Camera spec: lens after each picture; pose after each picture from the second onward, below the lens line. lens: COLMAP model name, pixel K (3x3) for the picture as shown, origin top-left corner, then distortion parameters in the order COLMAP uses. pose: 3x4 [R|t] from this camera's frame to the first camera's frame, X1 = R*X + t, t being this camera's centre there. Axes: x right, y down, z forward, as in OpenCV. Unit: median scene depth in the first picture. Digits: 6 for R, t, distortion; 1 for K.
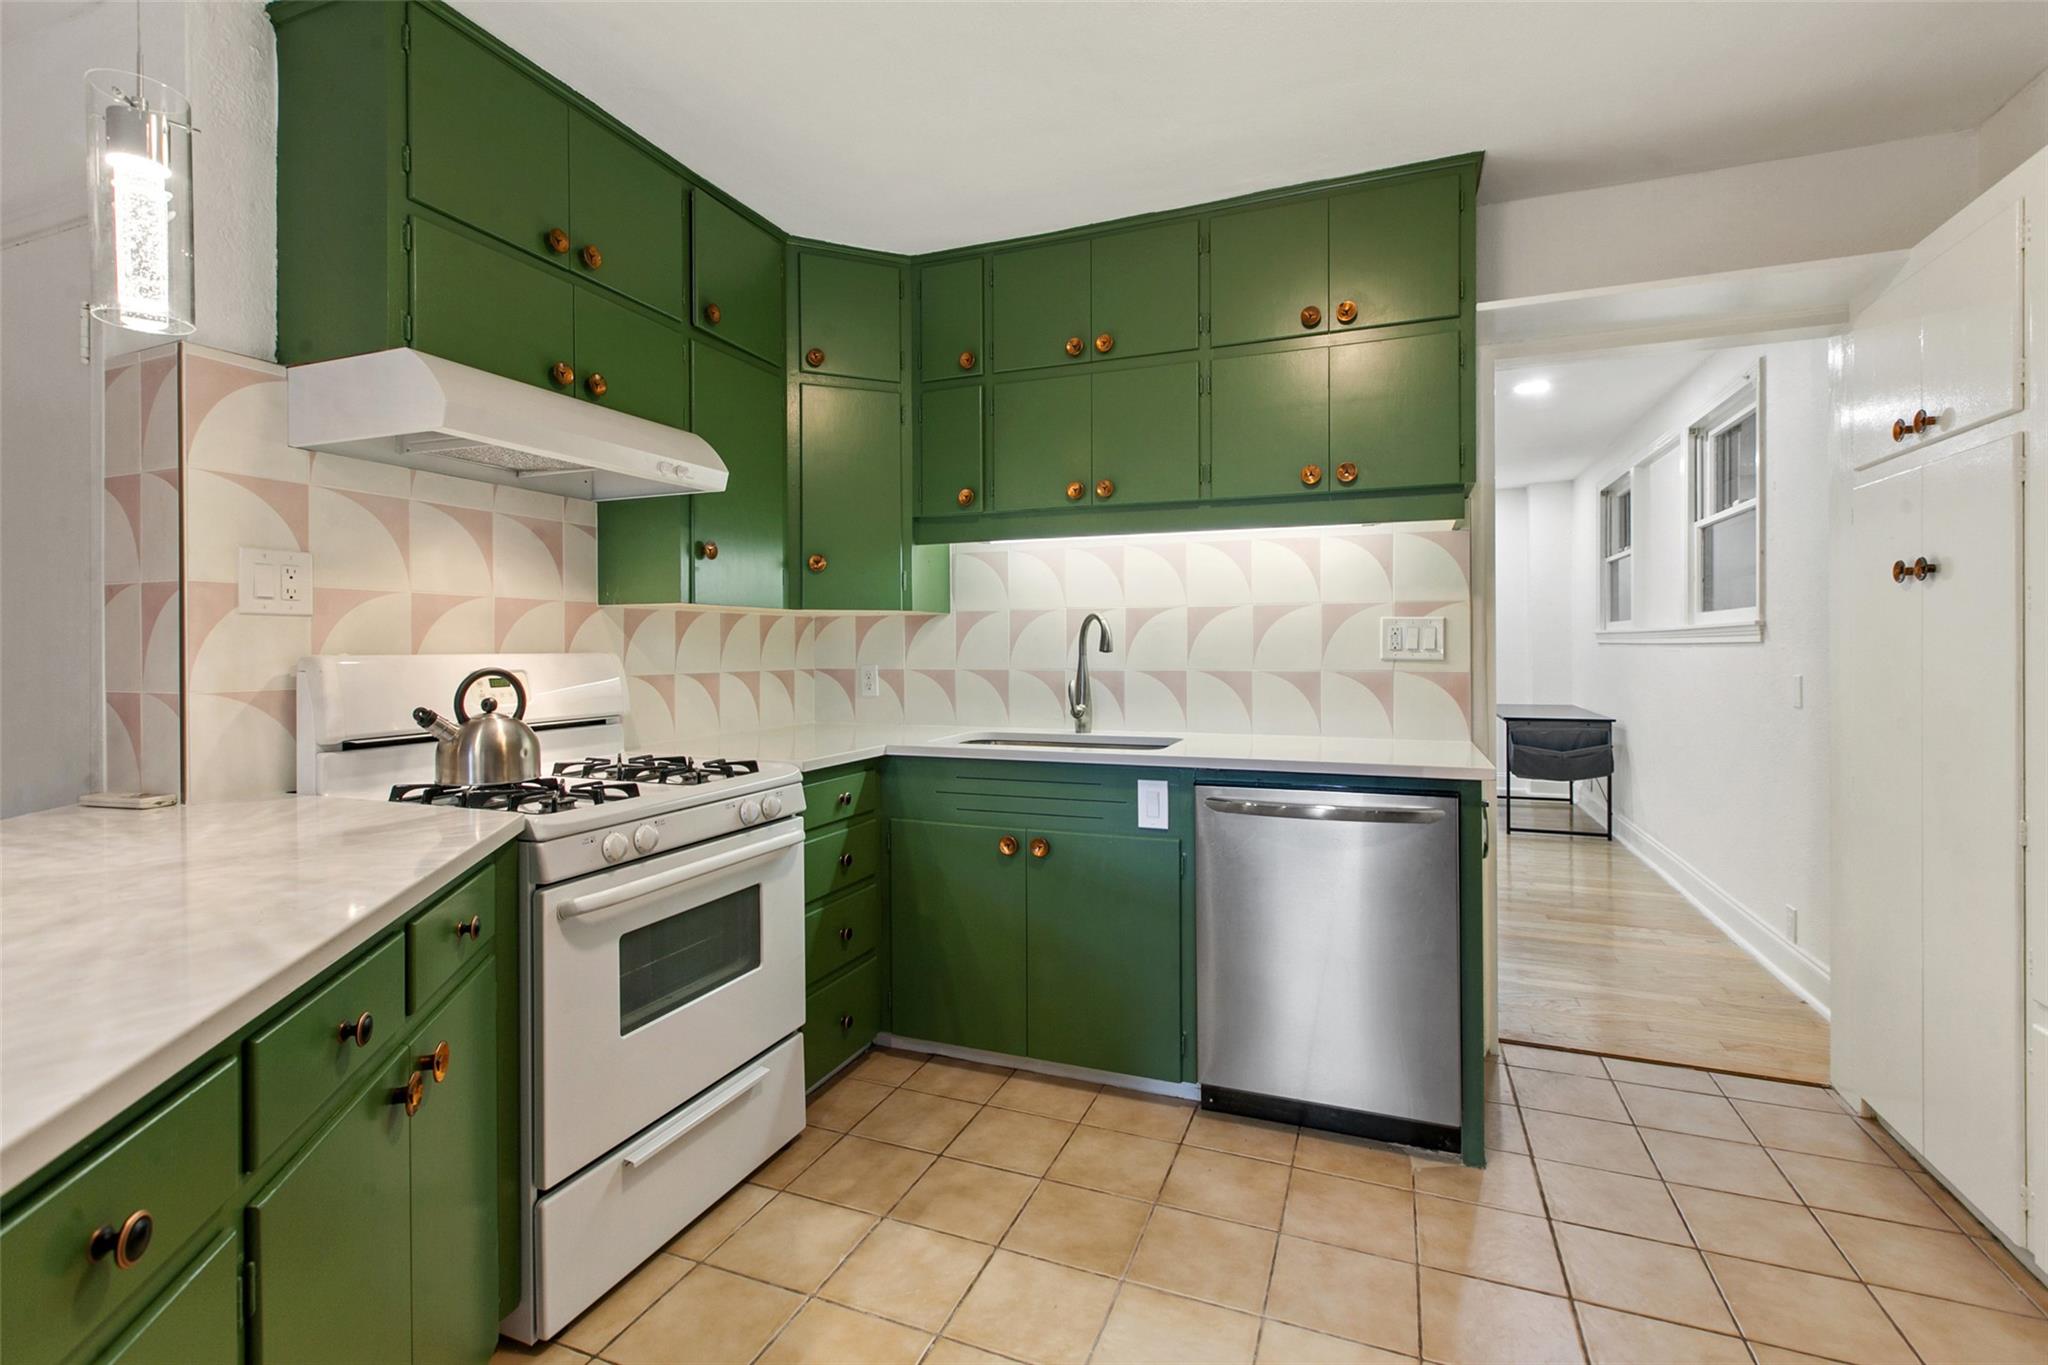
lens RADIAL K [[931.5, 0, 1014.1], [0, 931.5, 645.4], [0, 0, 1]] dist [-0.000628, -0.000586]
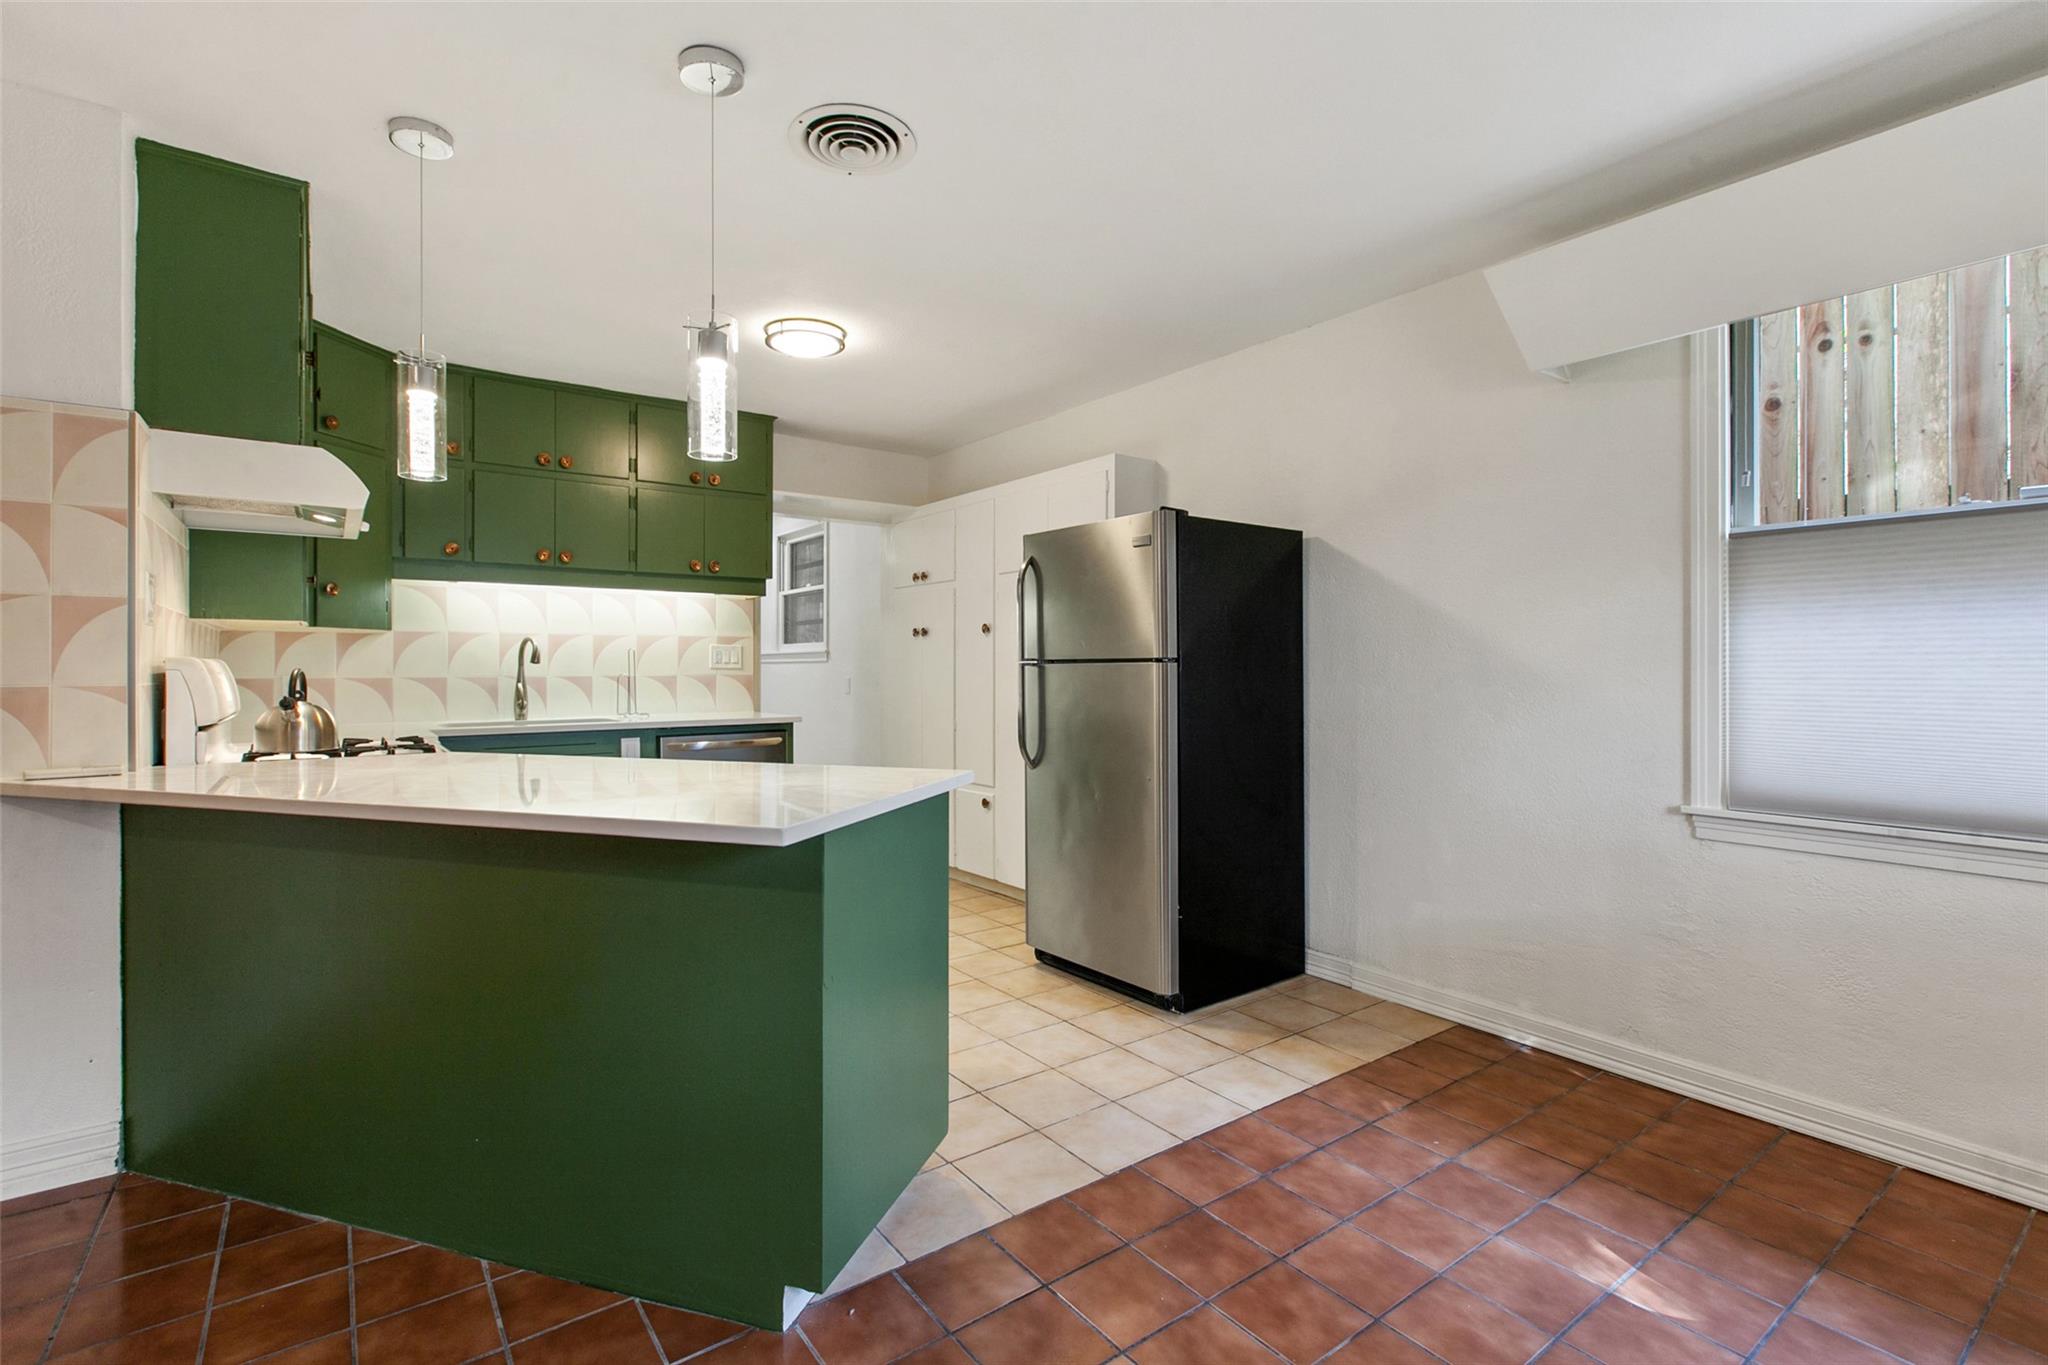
lens RADIAL K [[931.5, 0, 1014.1], [0, 931.5, 645.4], [0, 0, 1]] dist [-0.000628, -0.000586]
pose [[0.522607, 0.022113, 0.852287, -0.756745], [-0.000507, 0.999671, -0.025626, 0.015445], [-0.852574, 0.012960, 0.522446, -0.397404]]
